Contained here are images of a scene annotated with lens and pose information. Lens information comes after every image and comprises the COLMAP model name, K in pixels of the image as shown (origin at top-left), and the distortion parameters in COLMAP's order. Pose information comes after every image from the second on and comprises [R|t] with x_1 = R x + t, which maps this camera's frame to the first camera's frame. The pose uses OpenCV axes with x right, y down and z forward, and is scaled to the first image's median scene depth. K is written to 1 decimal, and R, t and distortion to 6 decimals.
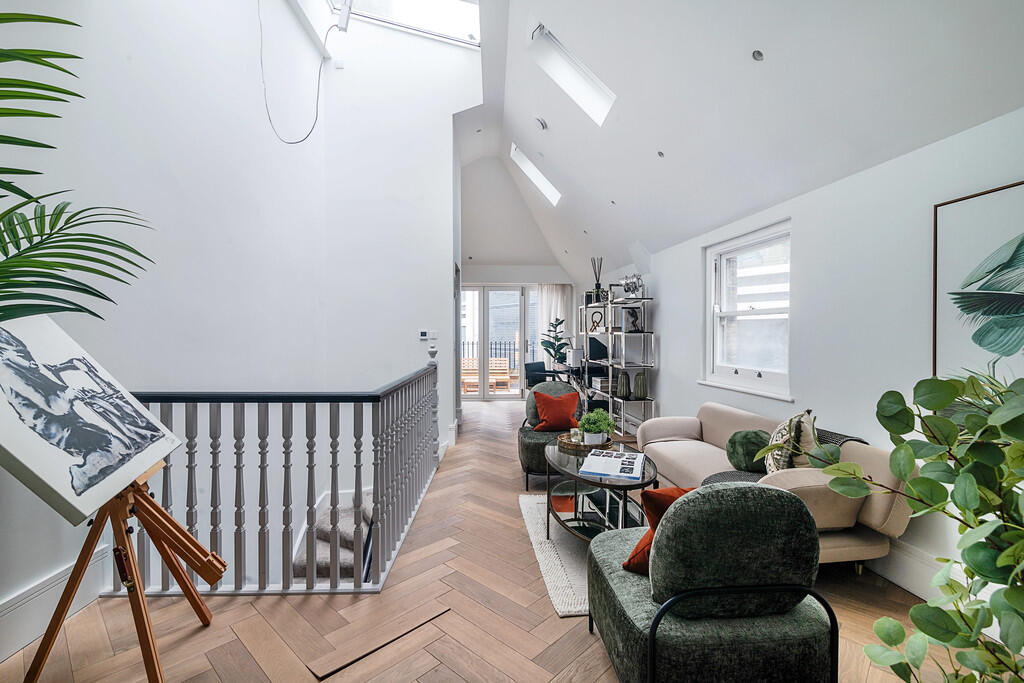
lens RADIAL K [[460.3, 0, 513.5], [0, 460.3, 340.4], [0, 0, 1]] dist [0.005767, 0.000738]
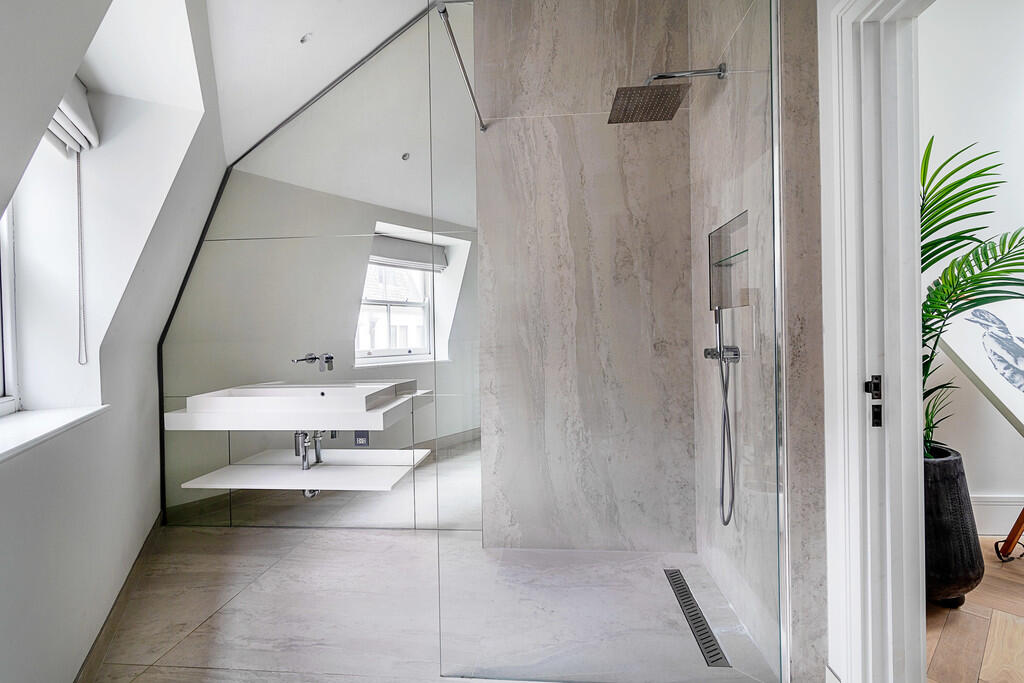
lens RADIAL K [[460.3, 0, 514.4], [0, 460.3, 341.0], [0, 0, 1]] dist [0.005767, 0.000738]
pose [[-0.129421, 0.007435, -0.991562, 0.746383], [0.001037, 0.999972, 0.007363, 0.060246], [0.991589, -0.000075, -0.129425, -0.448071]]
